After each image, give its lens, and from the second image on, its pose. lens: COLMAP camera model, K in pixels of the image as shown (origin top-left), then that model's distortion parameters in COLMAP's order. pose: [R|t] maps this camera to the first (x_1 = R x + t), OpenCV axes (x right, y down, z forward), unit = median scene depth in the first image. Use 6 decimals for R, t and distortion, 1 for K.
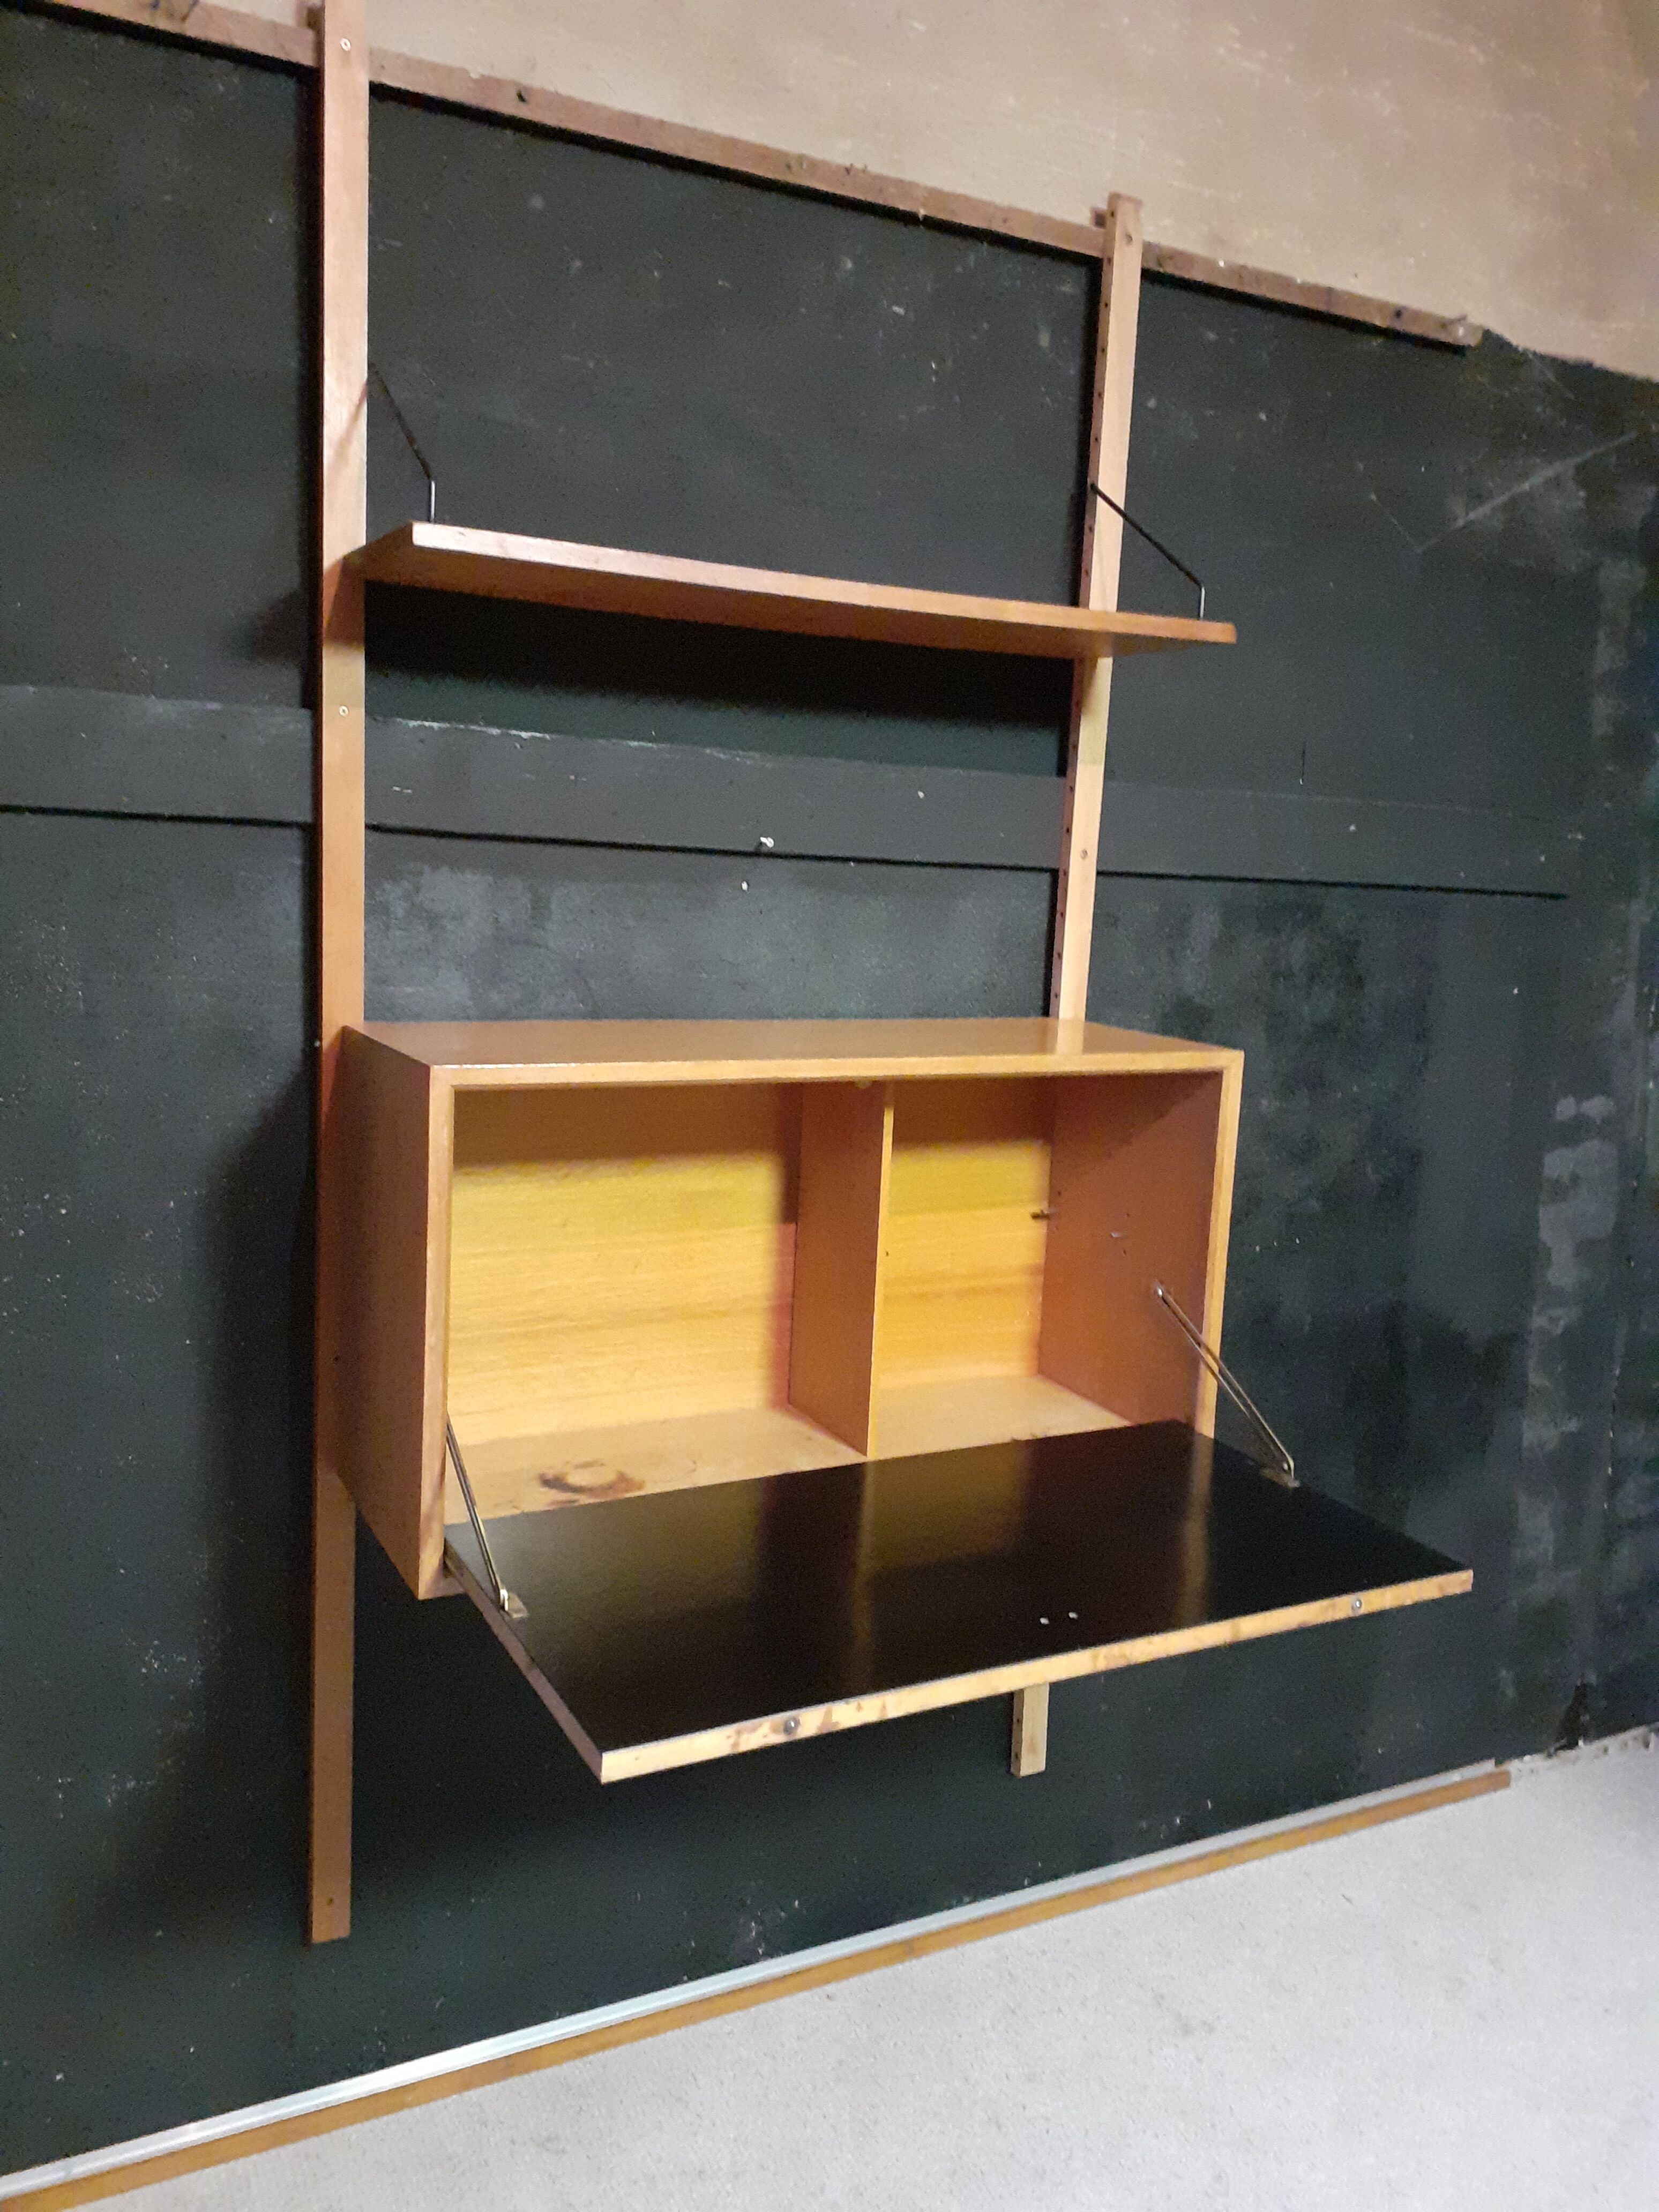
lens RADIAL K [[1744.8, 0, 879.3], [0, 1744.8, 1089.3], [0, 0, 1]] dist [0.076306, -0.093313]
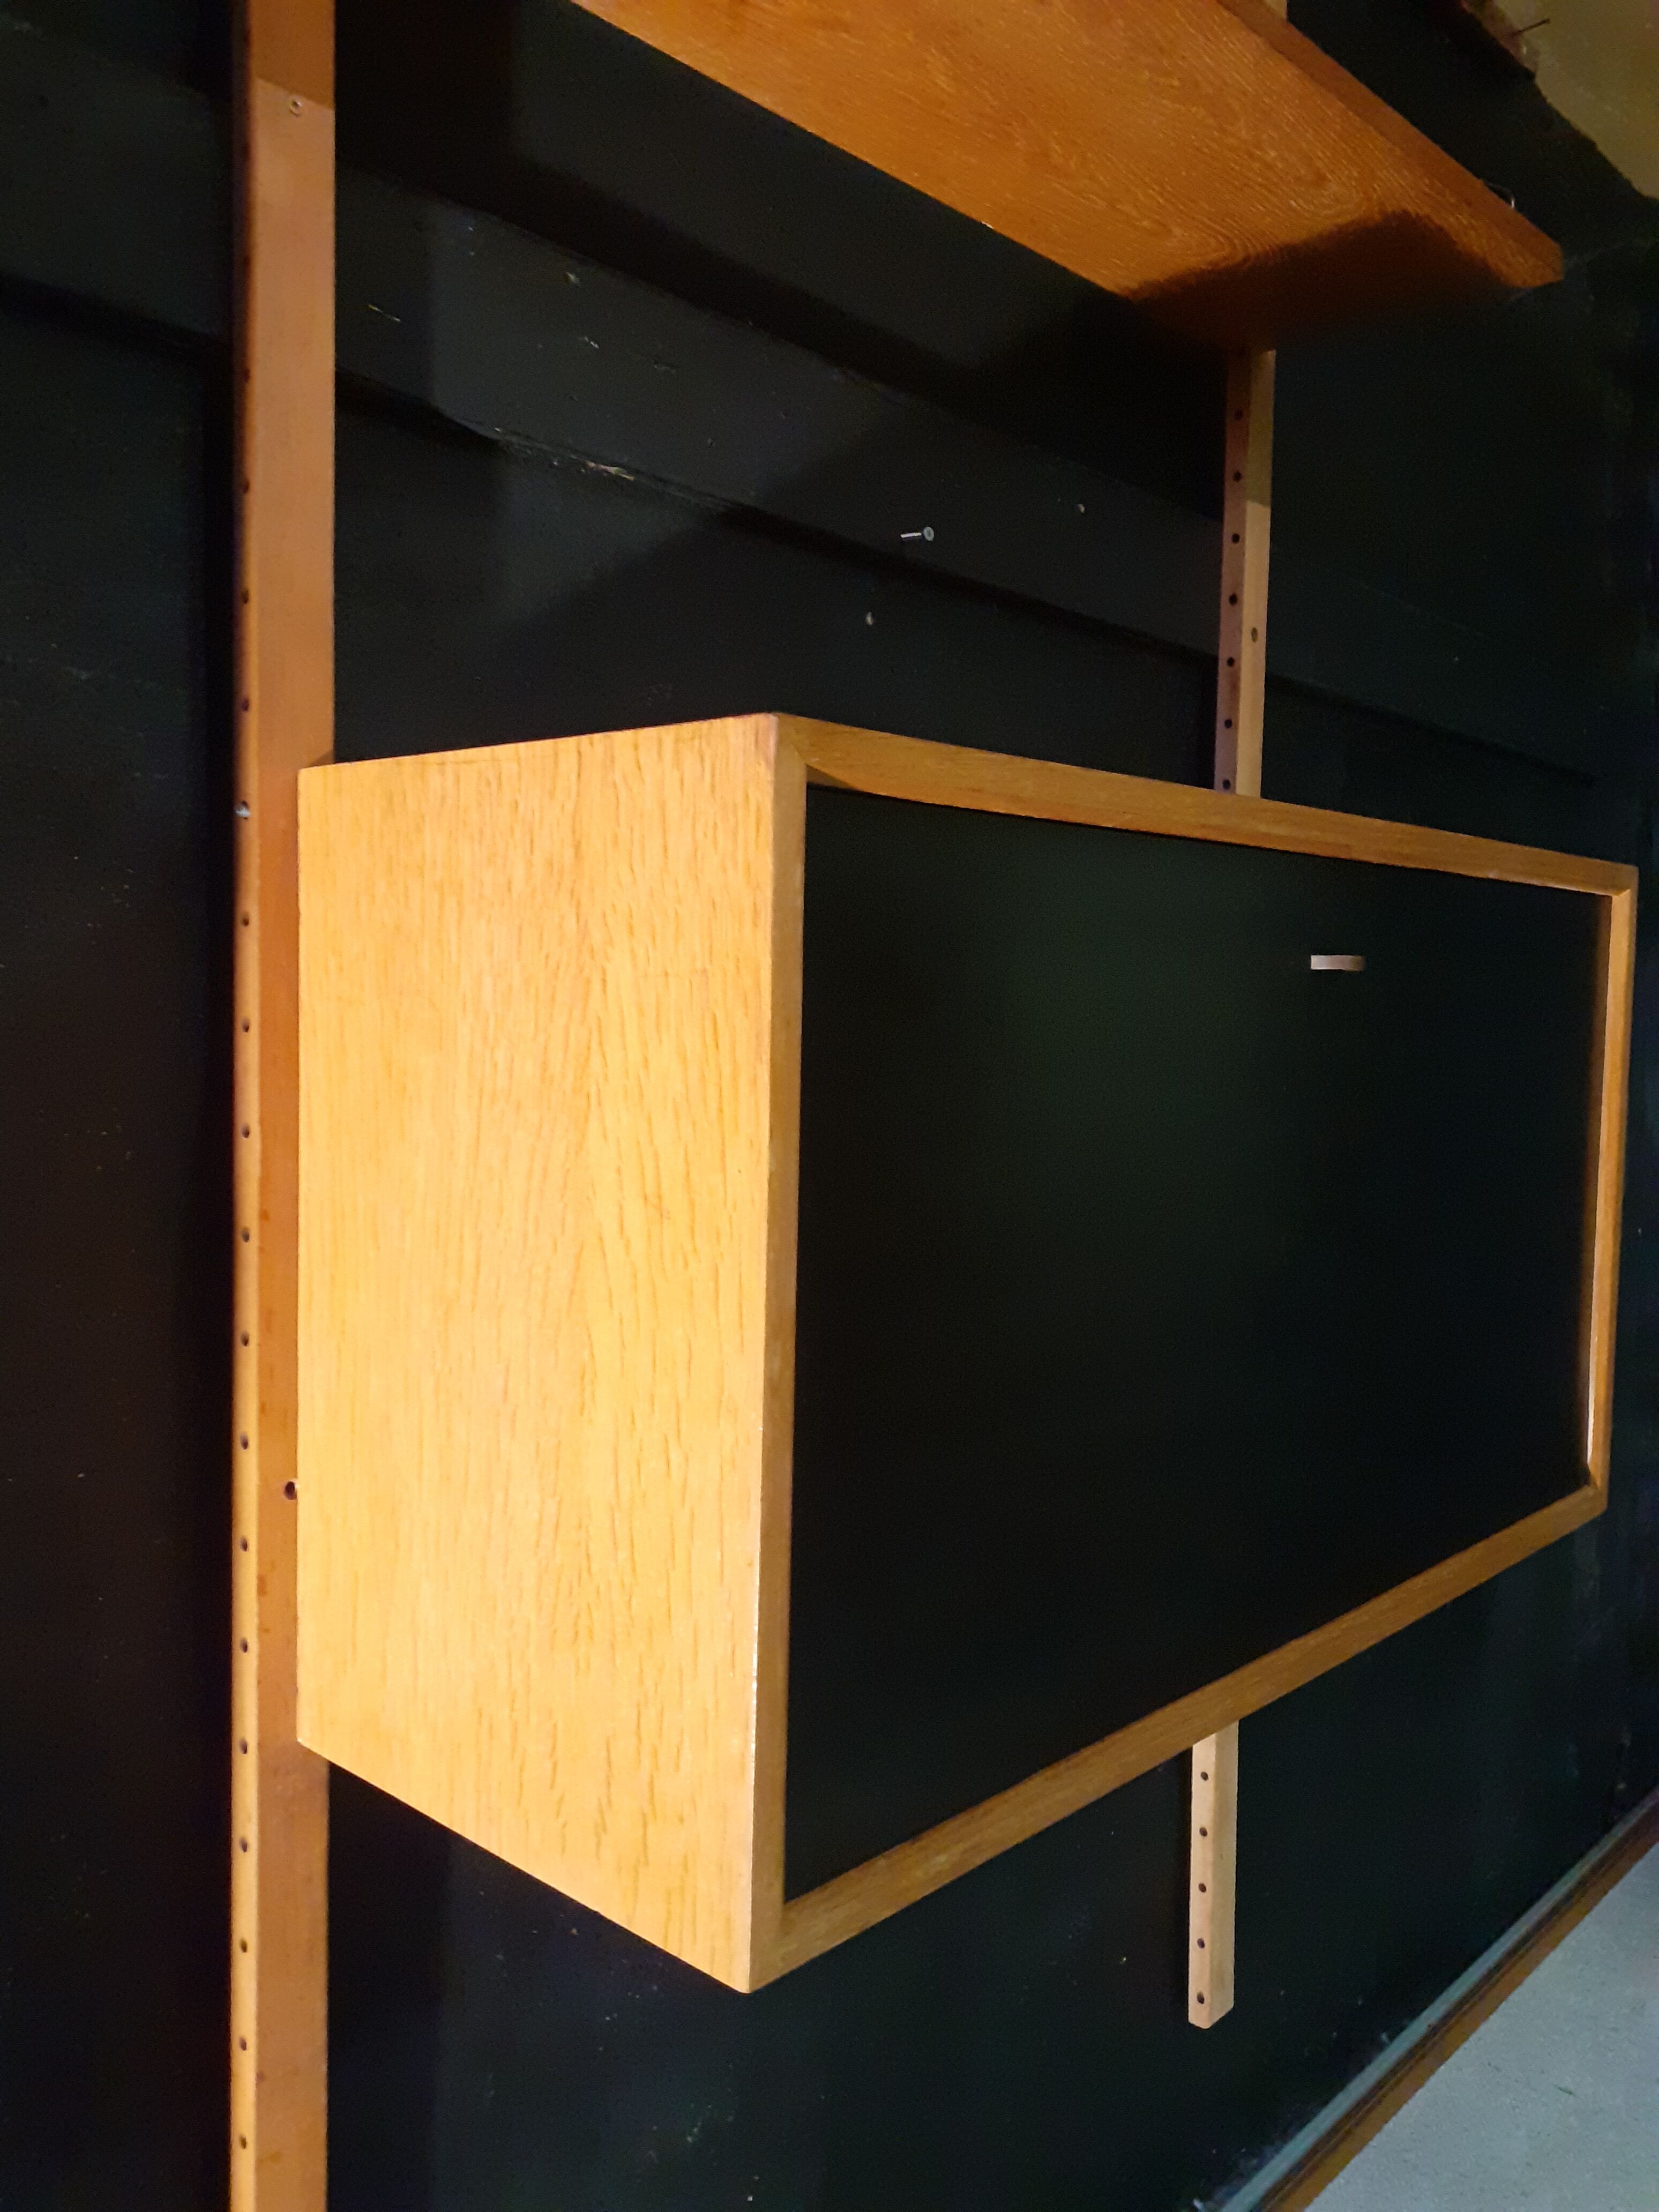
lens RADIAL K [[1744.8, 0, 869.1], [0, 1744.8, 1093.5], [0, 0, 1]] dist [0.076306, -0.093313]
pose [[0.943324, -0.050947, 0.327939, -0.268581], [0.074058, 0.995544, -0.058366, 0.075924], [-0.323504, 0.079345, 0.942894, 0.425817]]
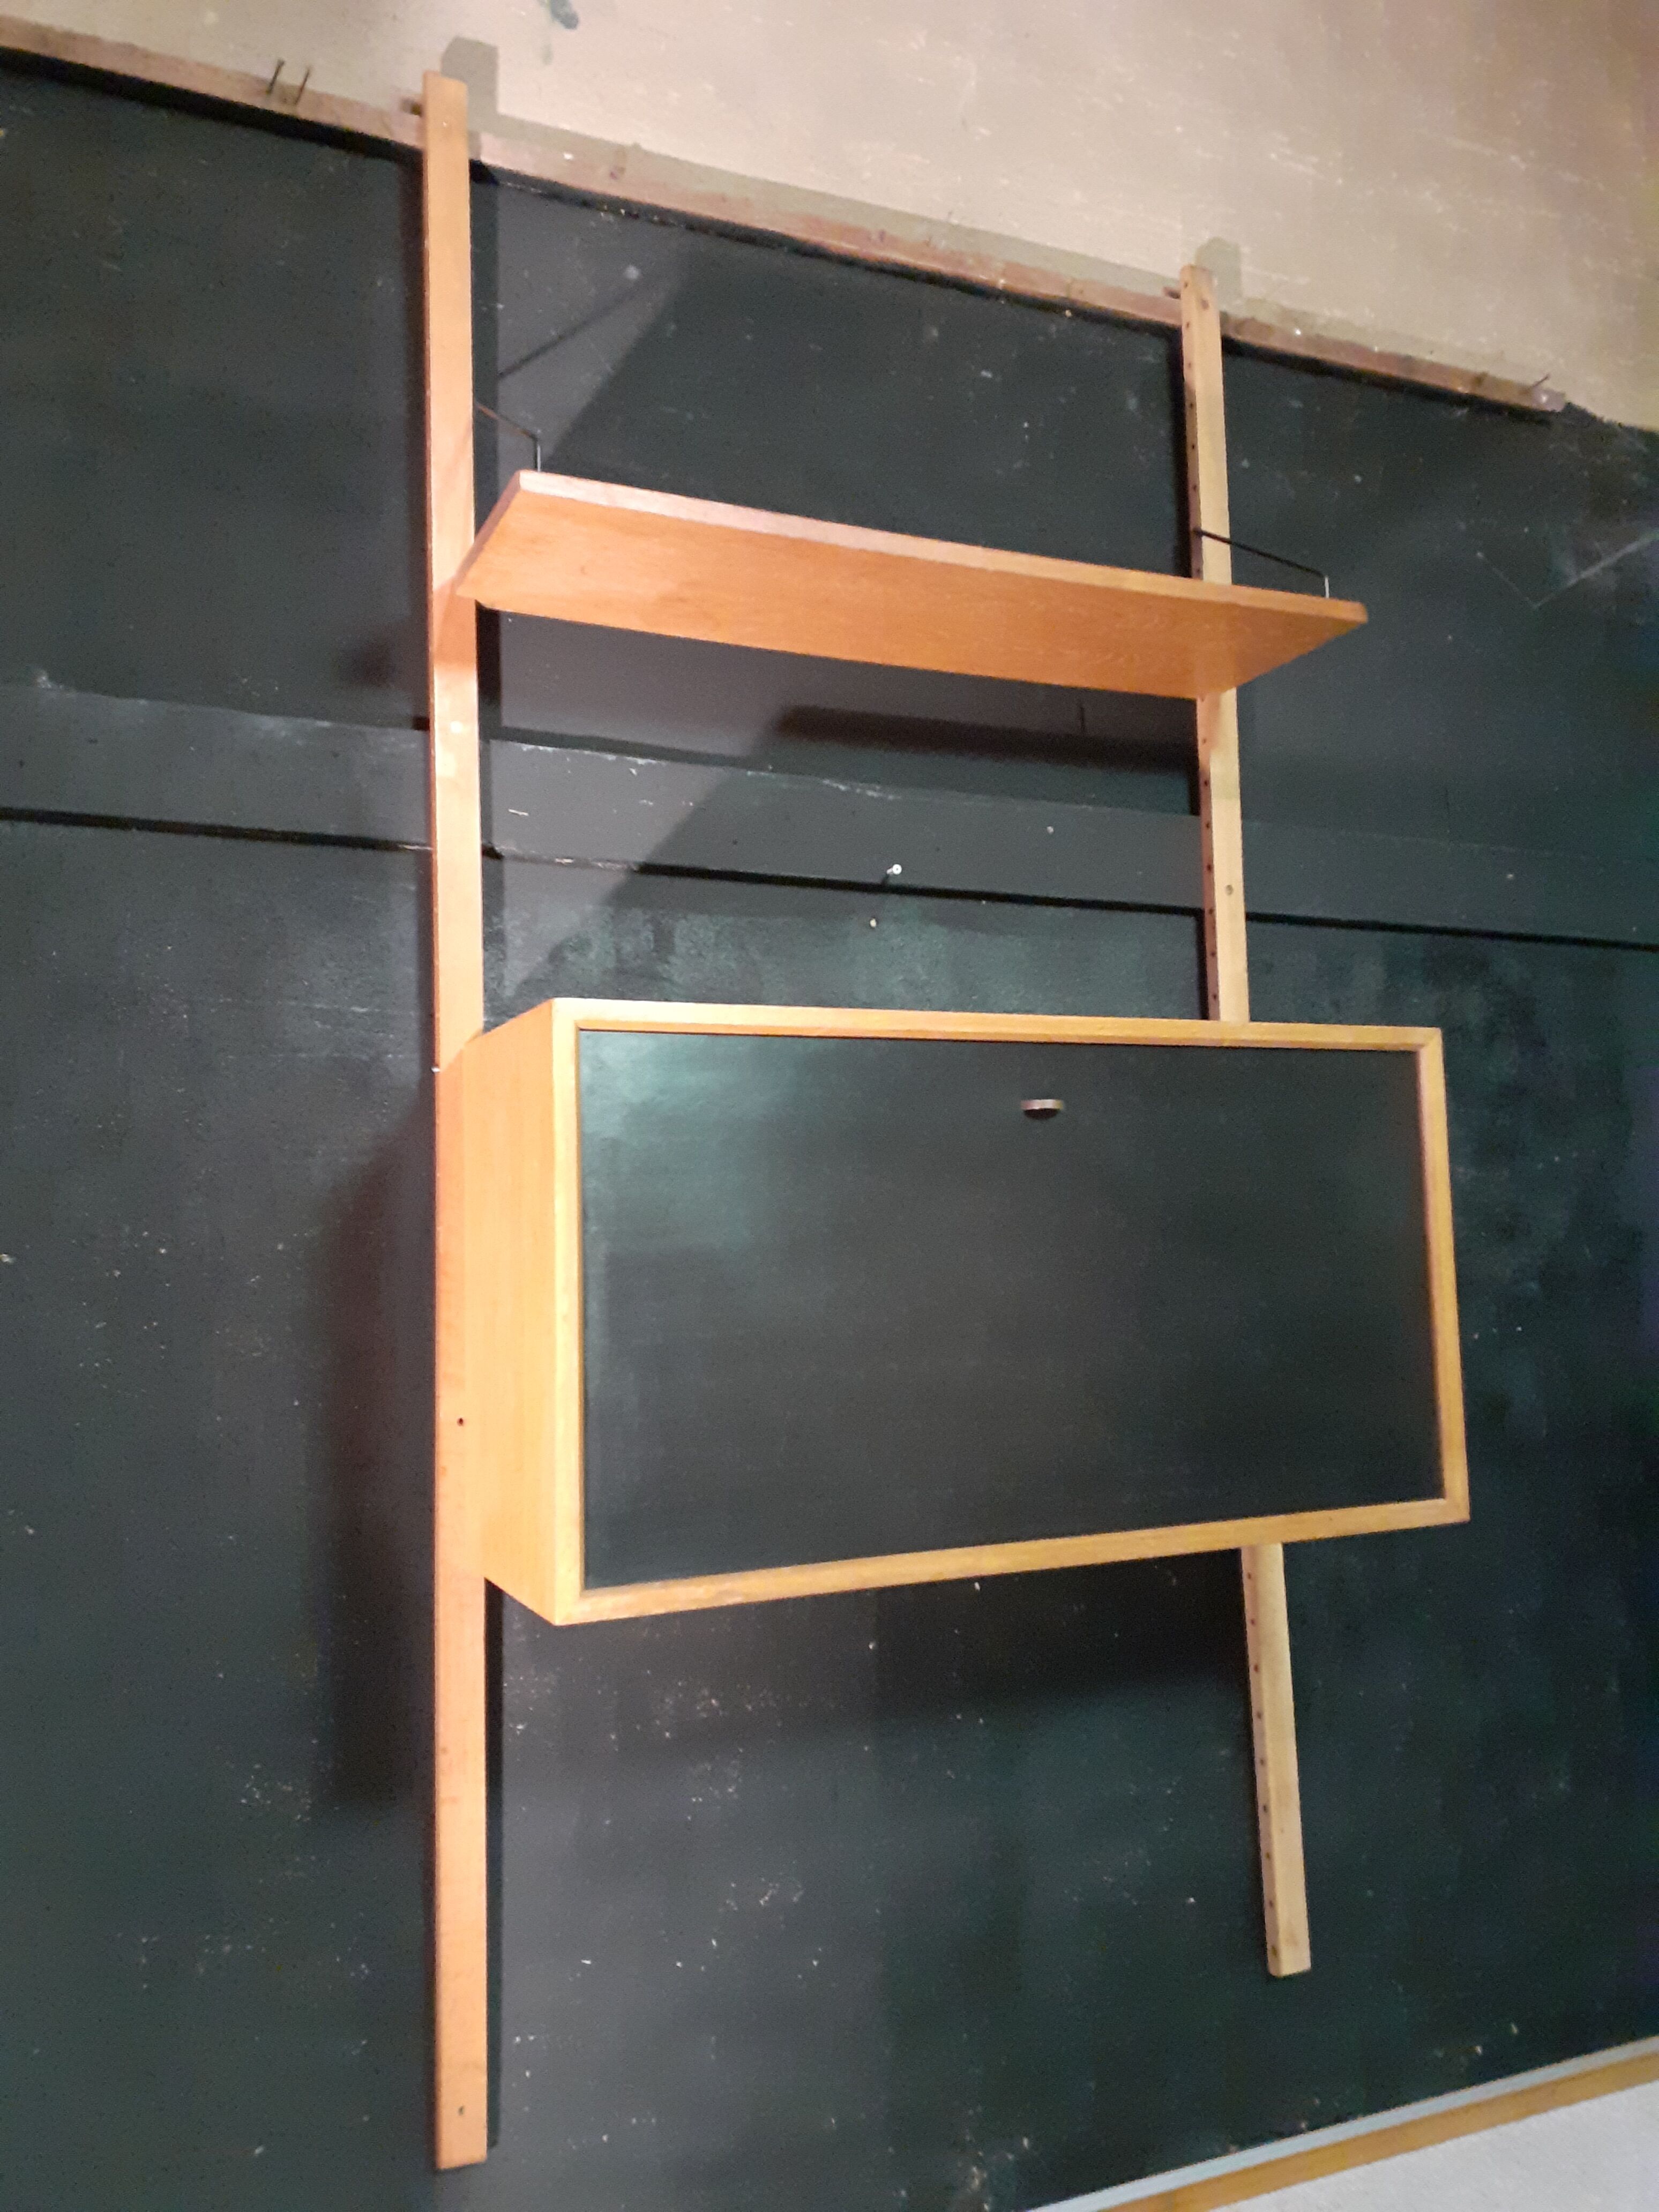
lens RADIAL K [[1744.8, 0, 885.5], [0, 1744.8, 1108.0], [0, 0, 1]] dist [0.076306, -0.093313]
pose [[0.994870, -0.086052, -0.053179, -0.027961], [0.071572, 0.970289, -0.231122, 0.190543], [0.071488, 0.226130, 0.971470, 0.098708]]
